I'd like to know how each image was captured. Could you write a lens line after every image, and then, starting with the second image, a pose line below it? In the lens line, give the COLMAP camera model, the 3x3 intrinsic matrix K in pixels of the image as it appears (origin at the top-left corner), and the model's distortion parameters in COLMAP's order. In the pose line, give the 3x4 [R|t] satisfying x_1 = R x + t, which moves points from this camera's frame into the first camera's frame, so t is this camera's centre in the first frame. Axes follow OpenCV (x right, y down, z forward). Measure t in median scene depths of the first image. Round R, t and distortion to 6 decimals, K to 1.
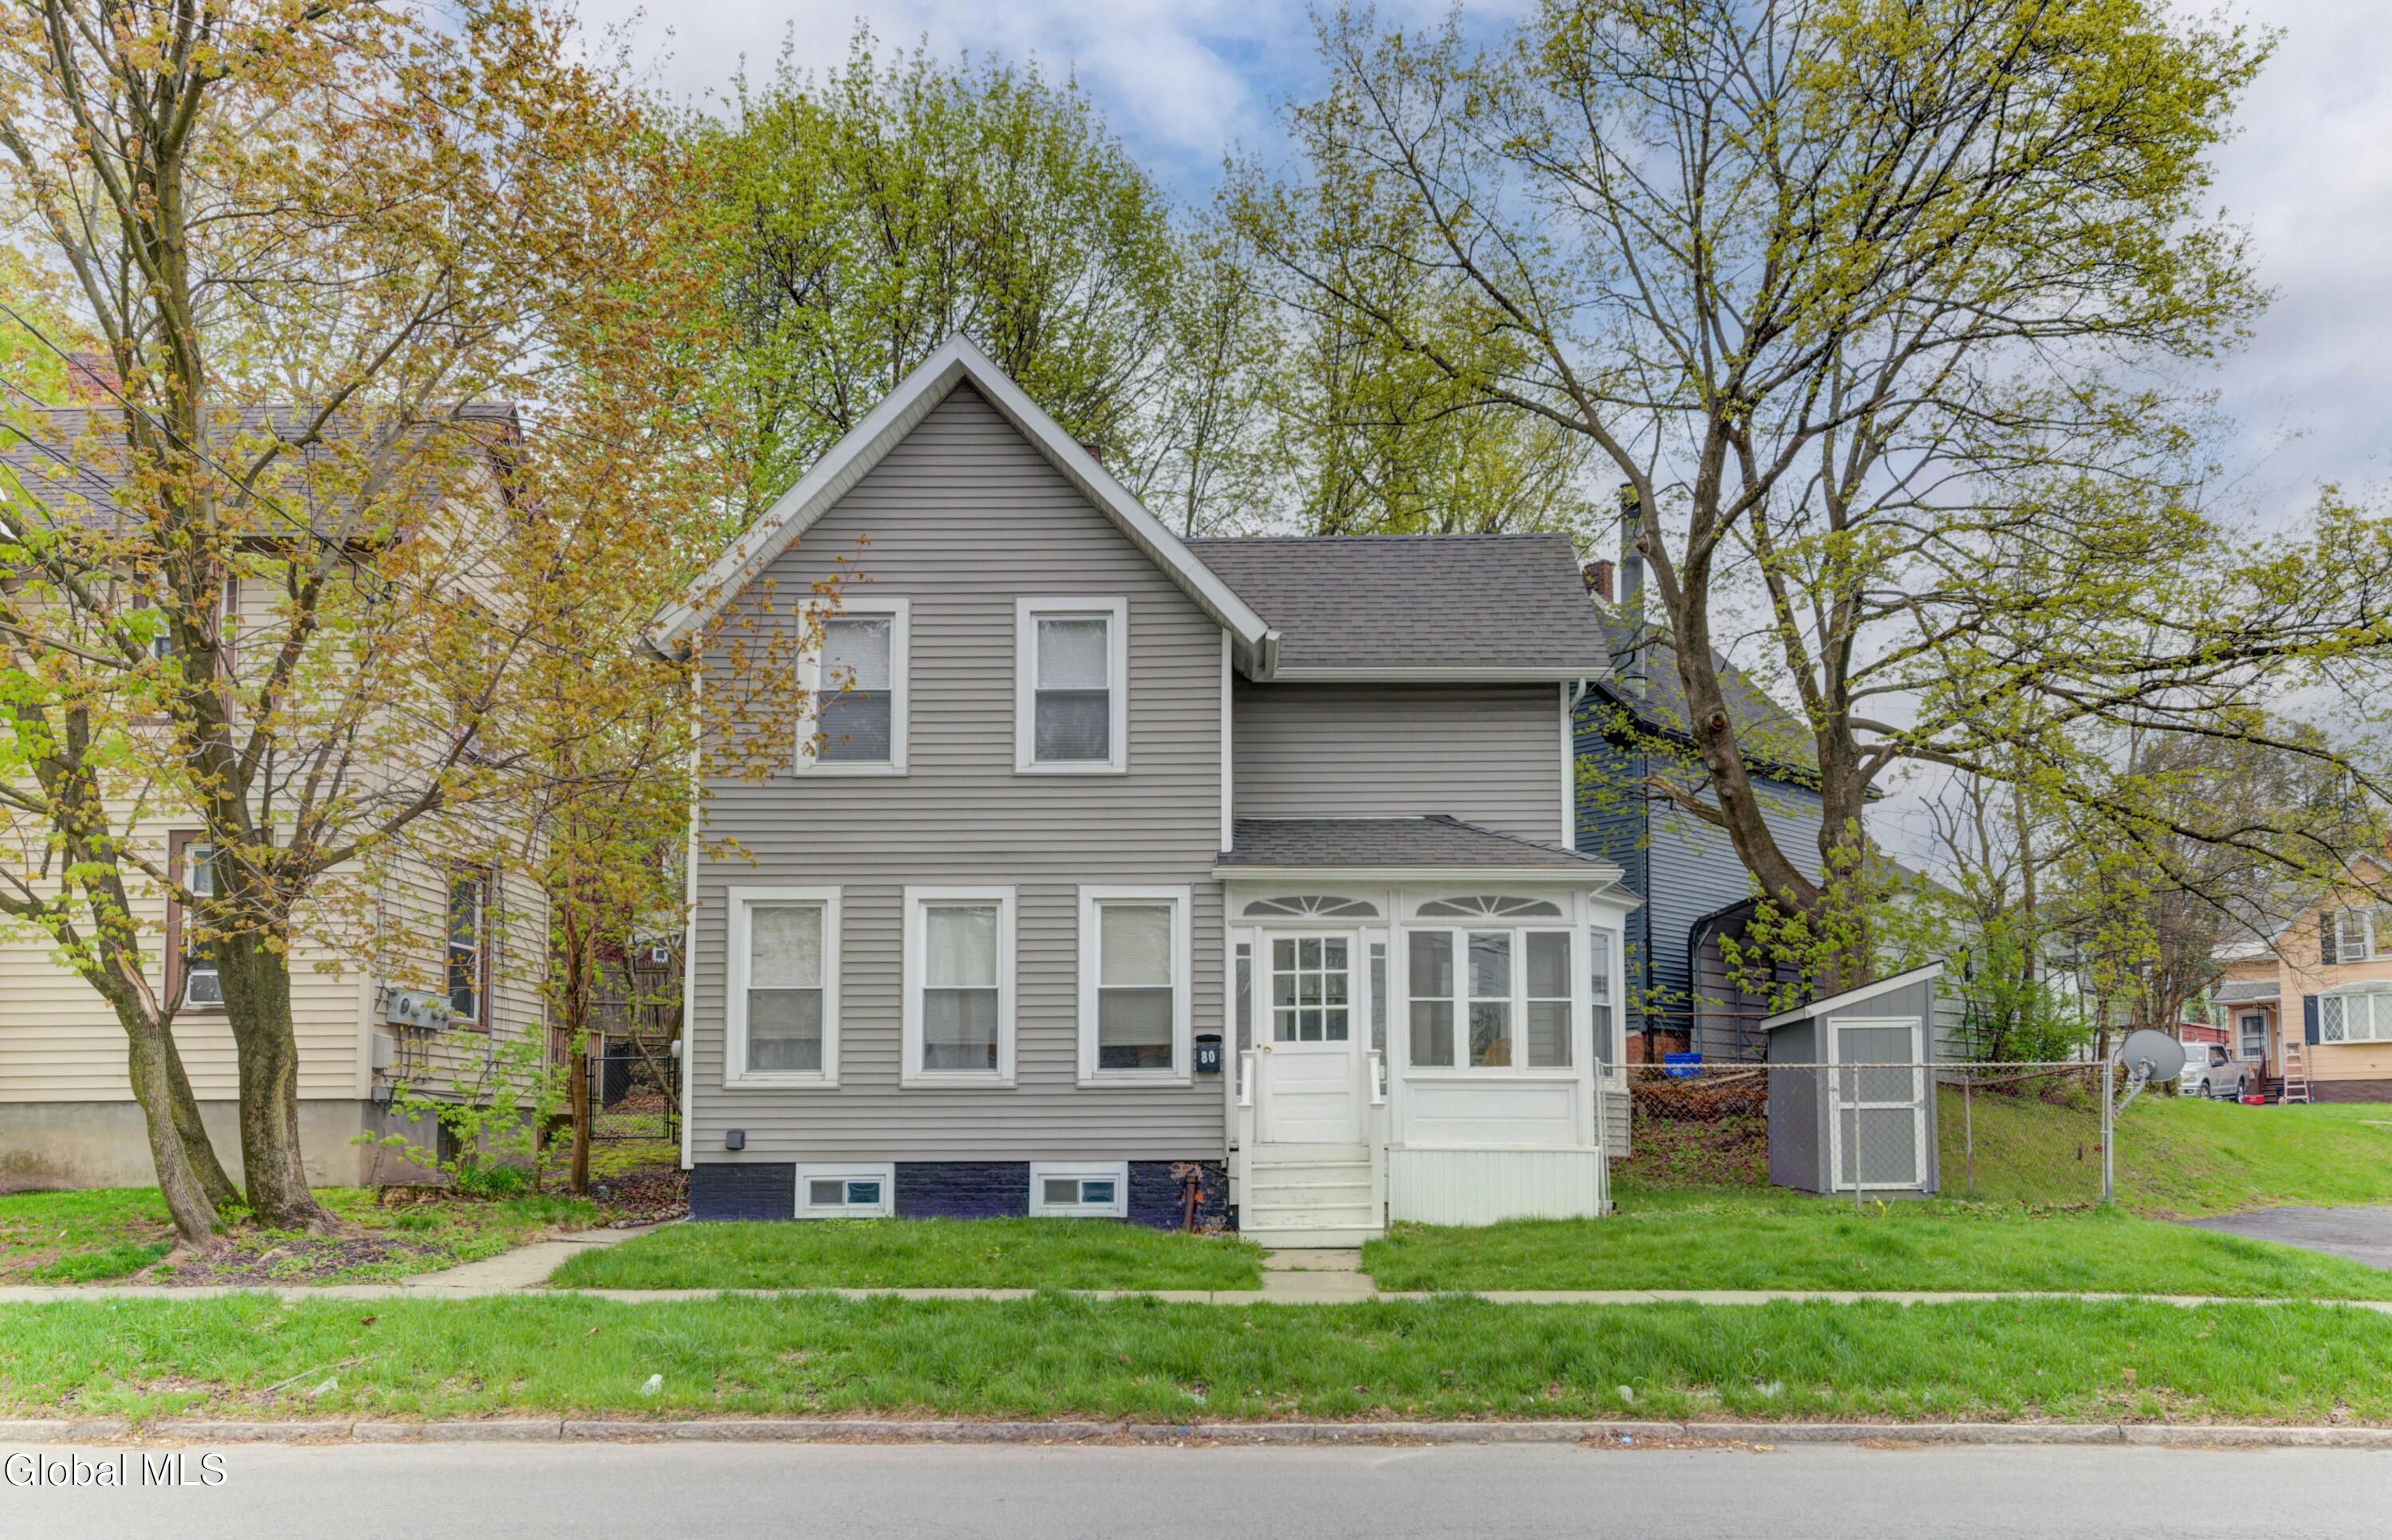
lens RADIAL K [[1868.7, 0, 1195.0], [0, 1868.7, 903.0], [0, 0, 1]] dist [0.009868, 0.011845]
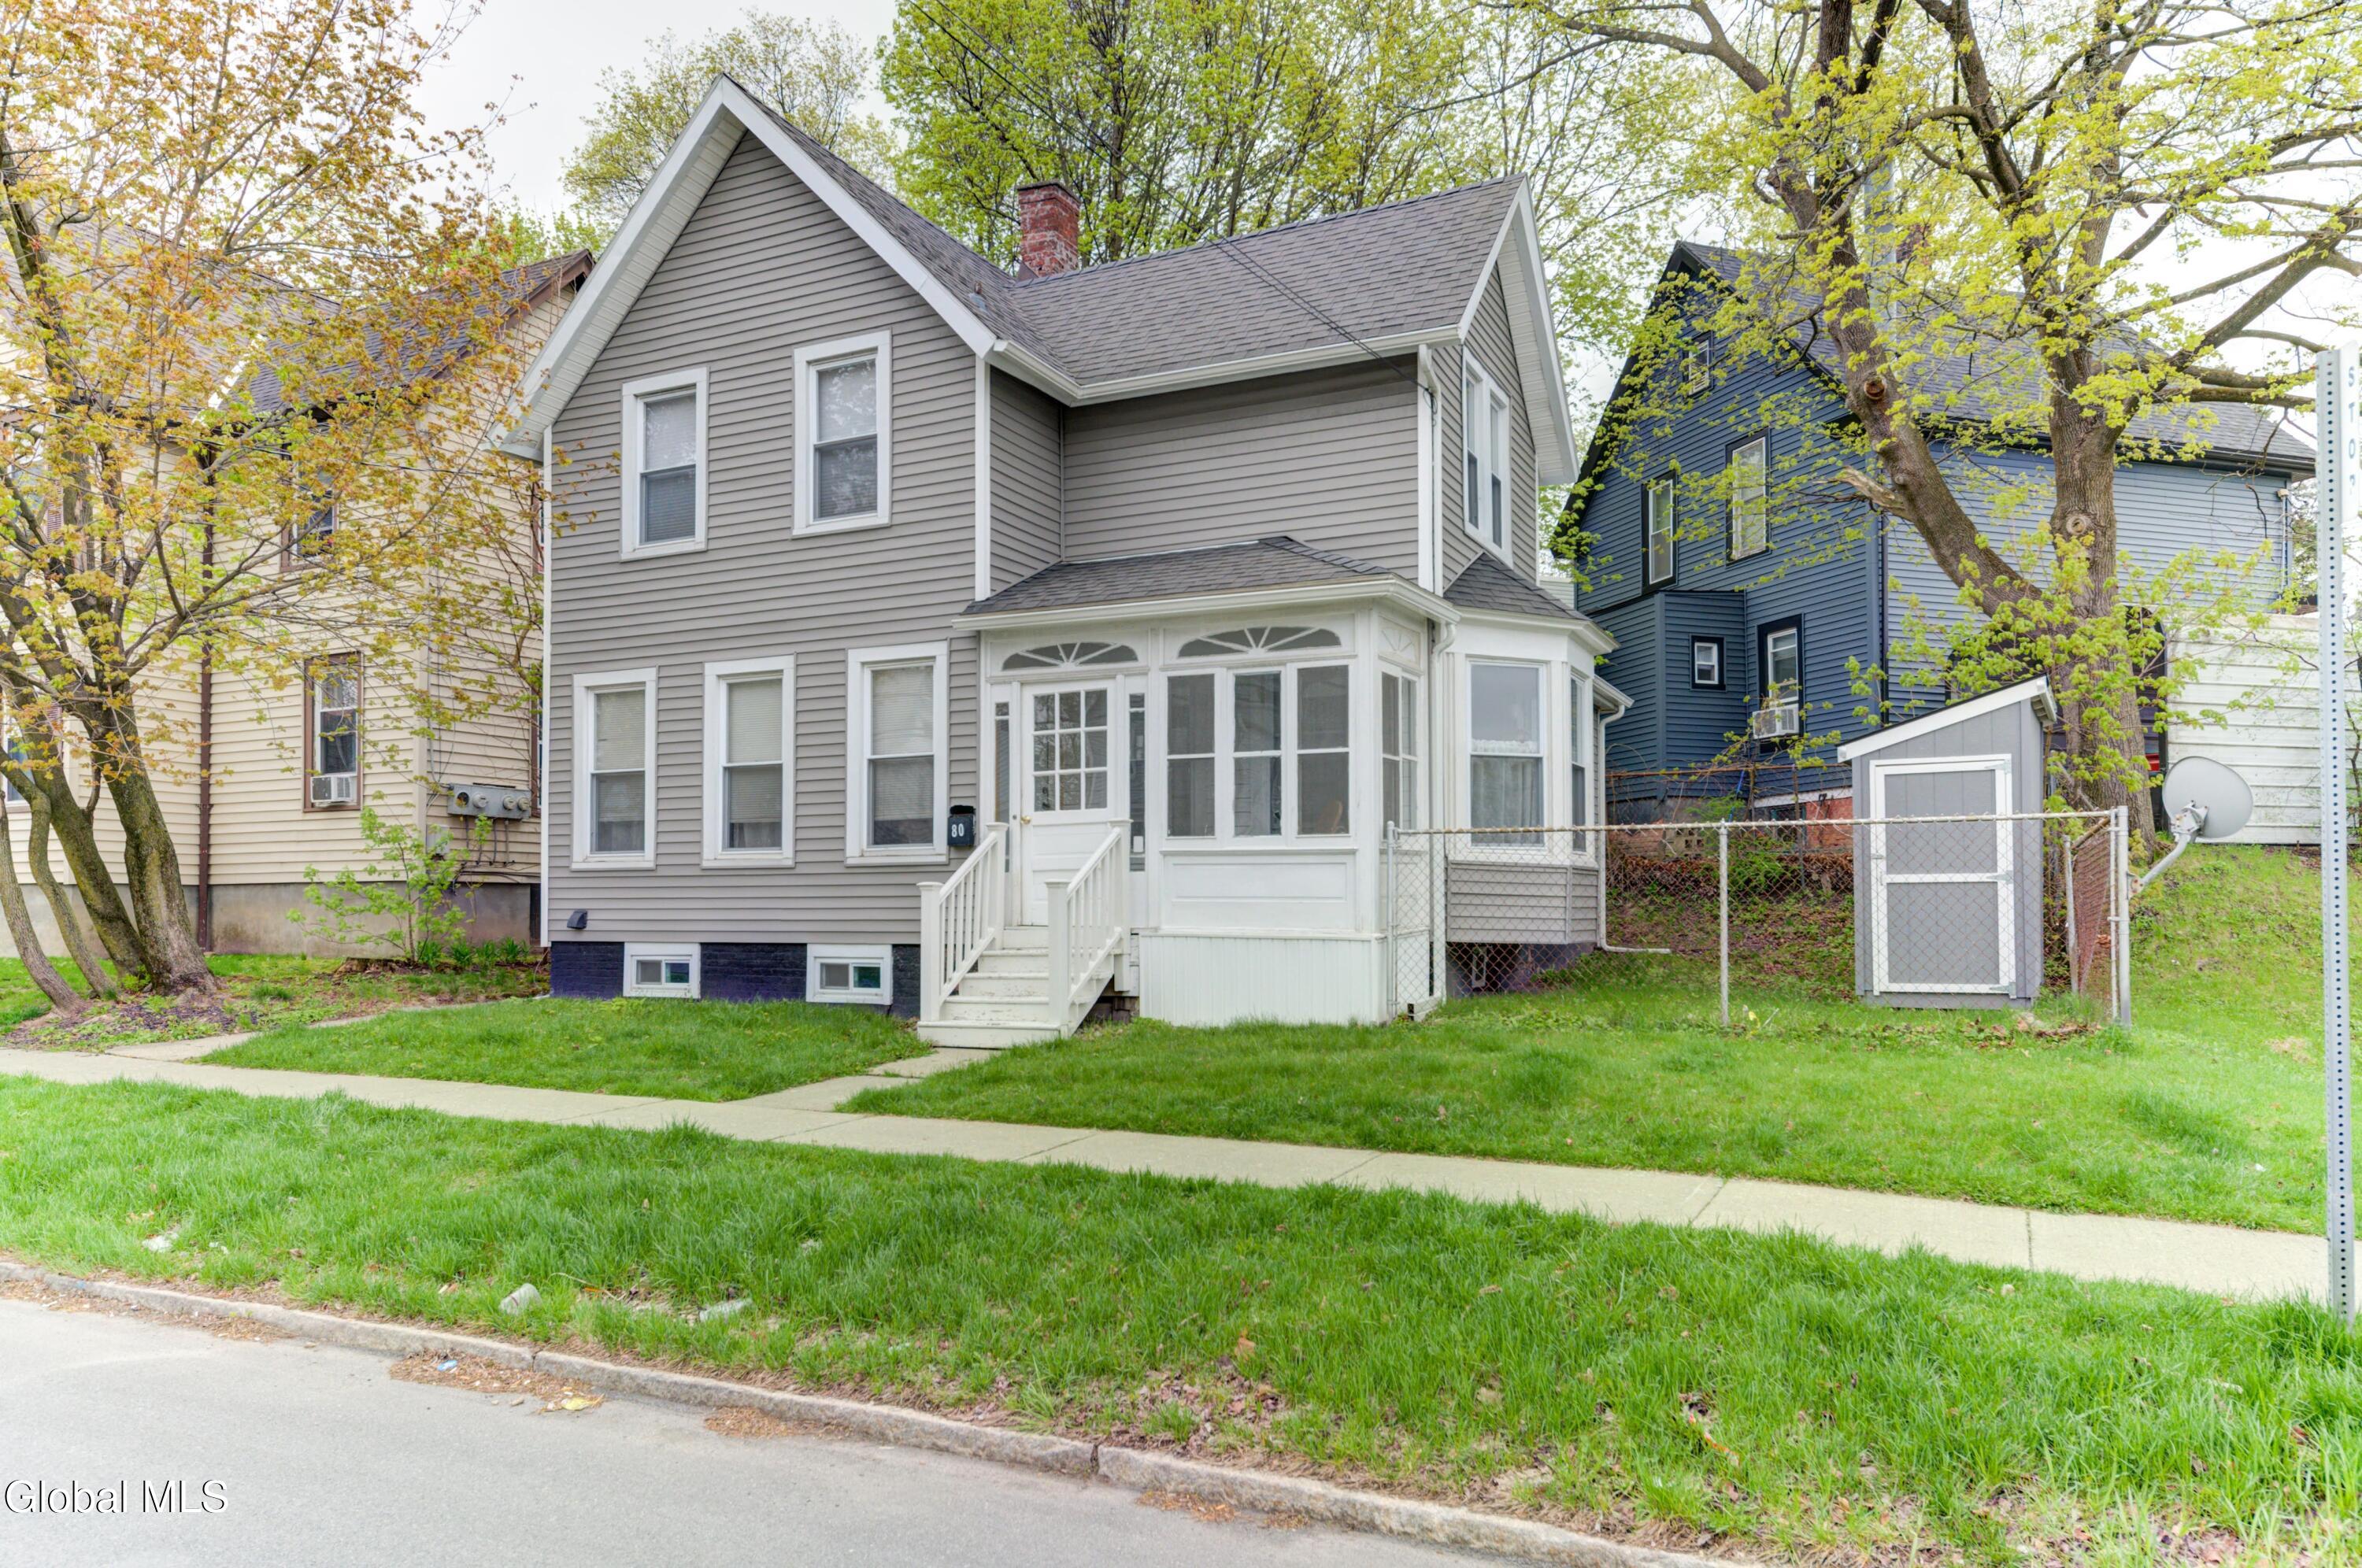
lens RADIAL K [[1585.7, 0, 1313.2], [0, 1585.7, 794.5], [0, 0, 1]] dist [0.009345, 0.004073]
pose [[0.888050, -0.029938, -0.458771, 0.502879], [0.055650, 0.997540, 0.042625, 0.041609], [0.456366, -0.063384, 0.887532, 0.397170]]
